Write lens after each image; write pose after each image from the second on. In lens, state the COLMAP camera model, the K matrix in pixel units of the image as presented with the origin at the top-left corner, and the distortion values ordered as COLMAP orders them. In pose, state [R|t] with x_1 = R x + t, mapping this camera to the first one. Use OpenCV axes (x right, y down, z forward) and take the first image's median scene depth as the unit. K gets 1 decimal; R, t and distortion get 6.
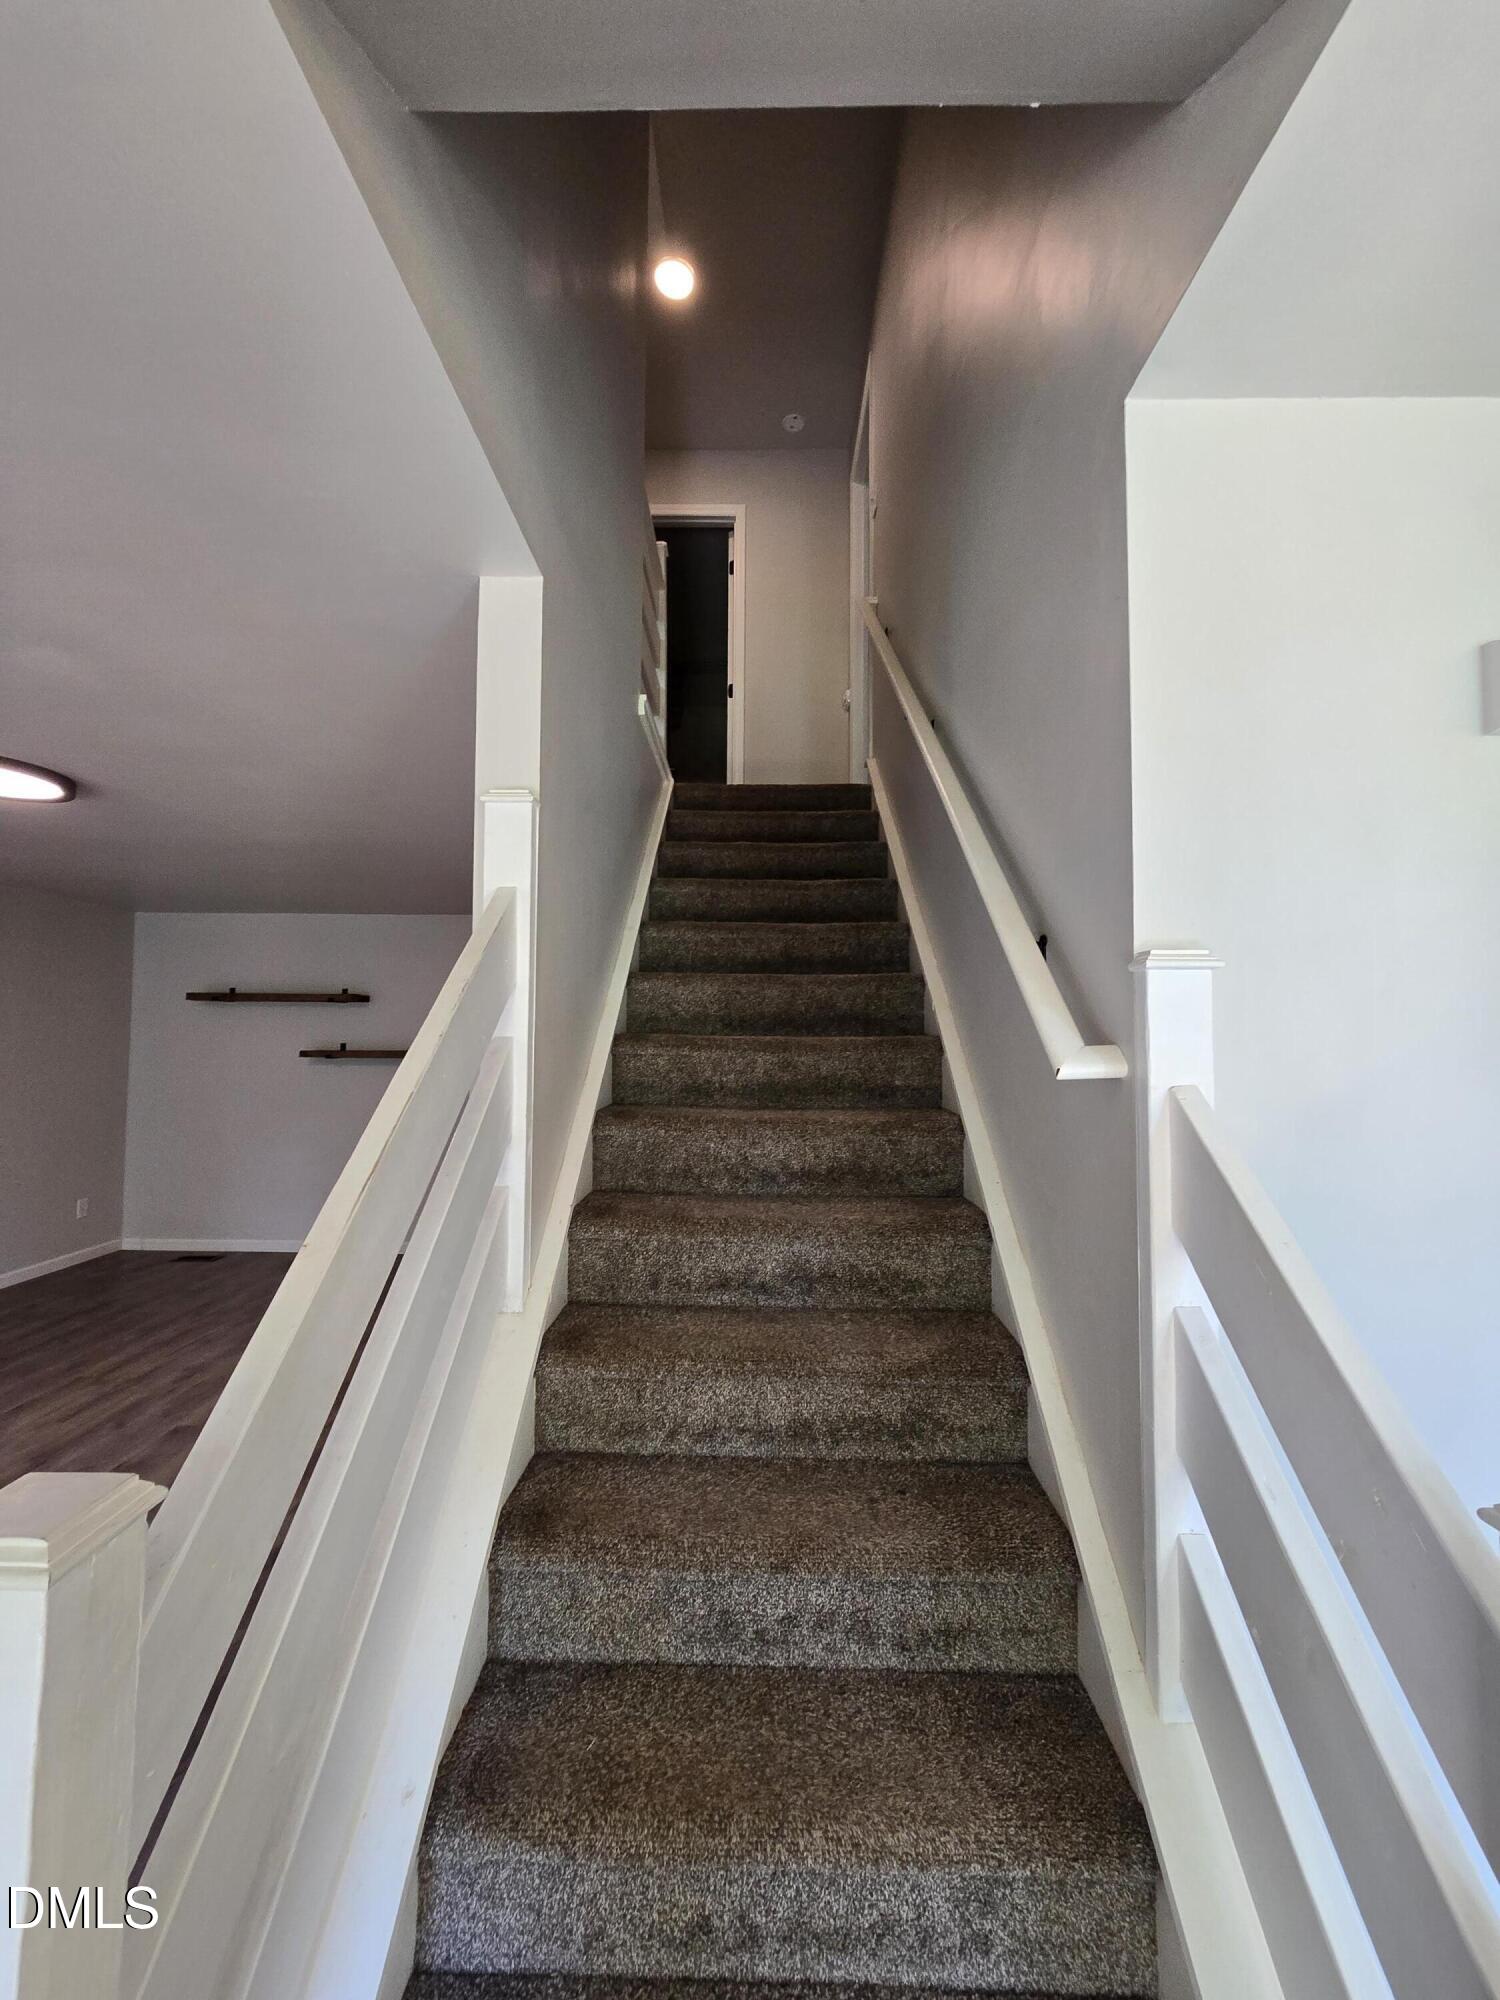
lens RADIAL K [[825.4, 0, 750.0], [0, 825.4, 1000.0], [0, 0, 1]] dist [-0.007552, 0.004158]
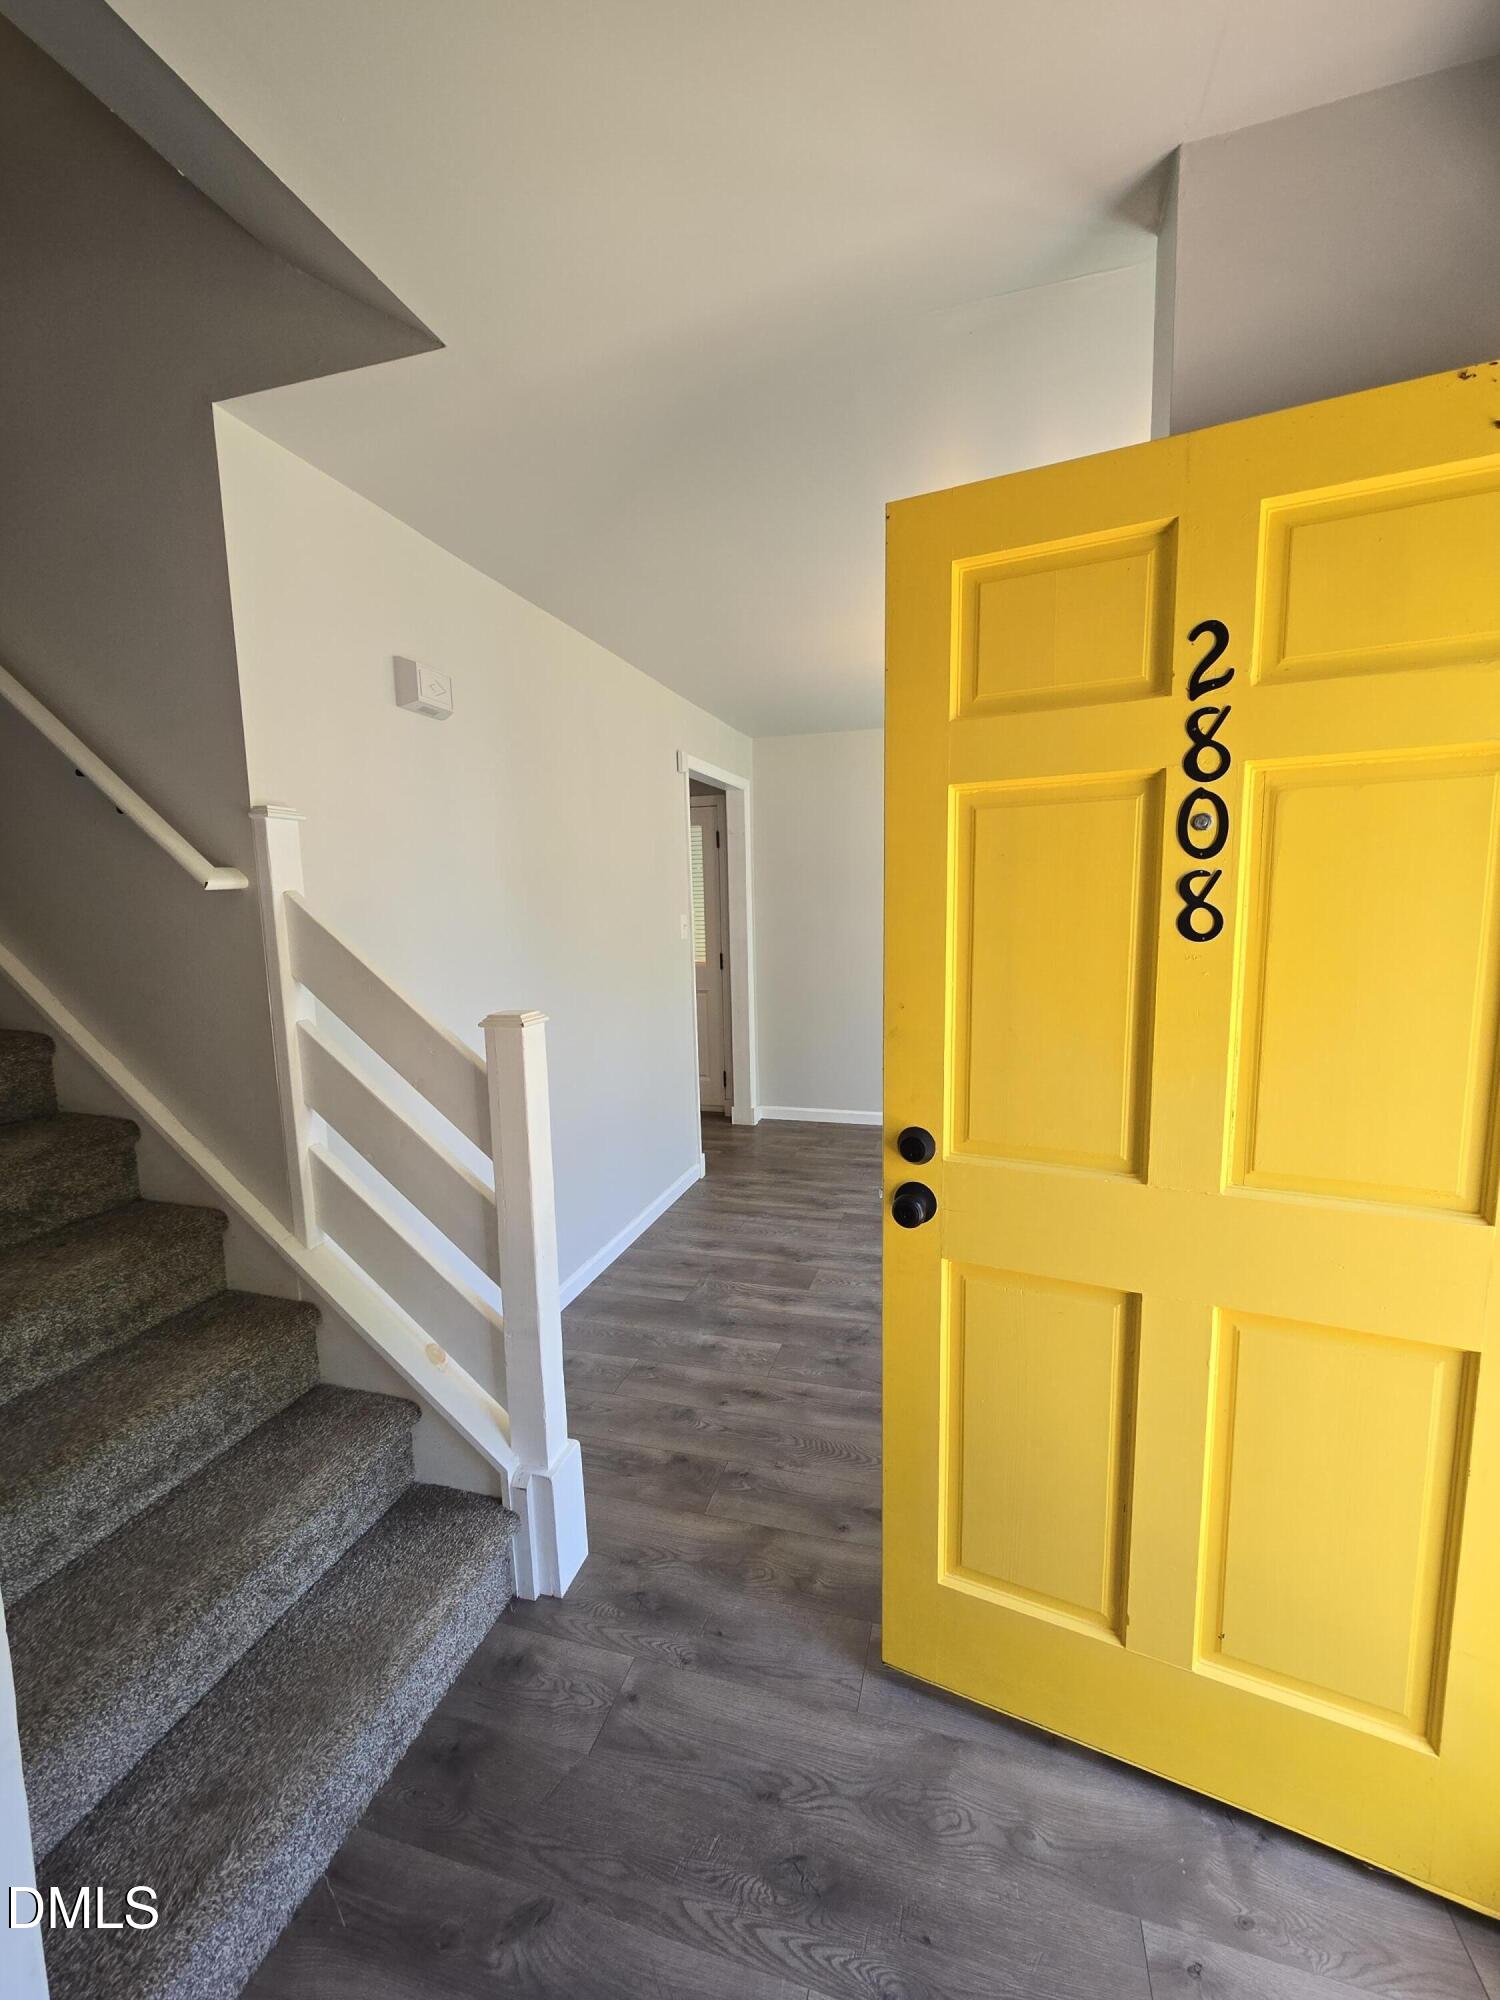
lens RADIAL K [[819.2, 0, 750.0], [0, 819.2, 1000.0], [0, 0, 1]] dist [-0.000567, 0.000783]
pose [[0.262425, -0.132238, 0.955848, -0.729212], [-0.021979, 0.989489, 0.142927, 0.056803], [-0.964702, -0.058516, 0.256760, -0.286941]]
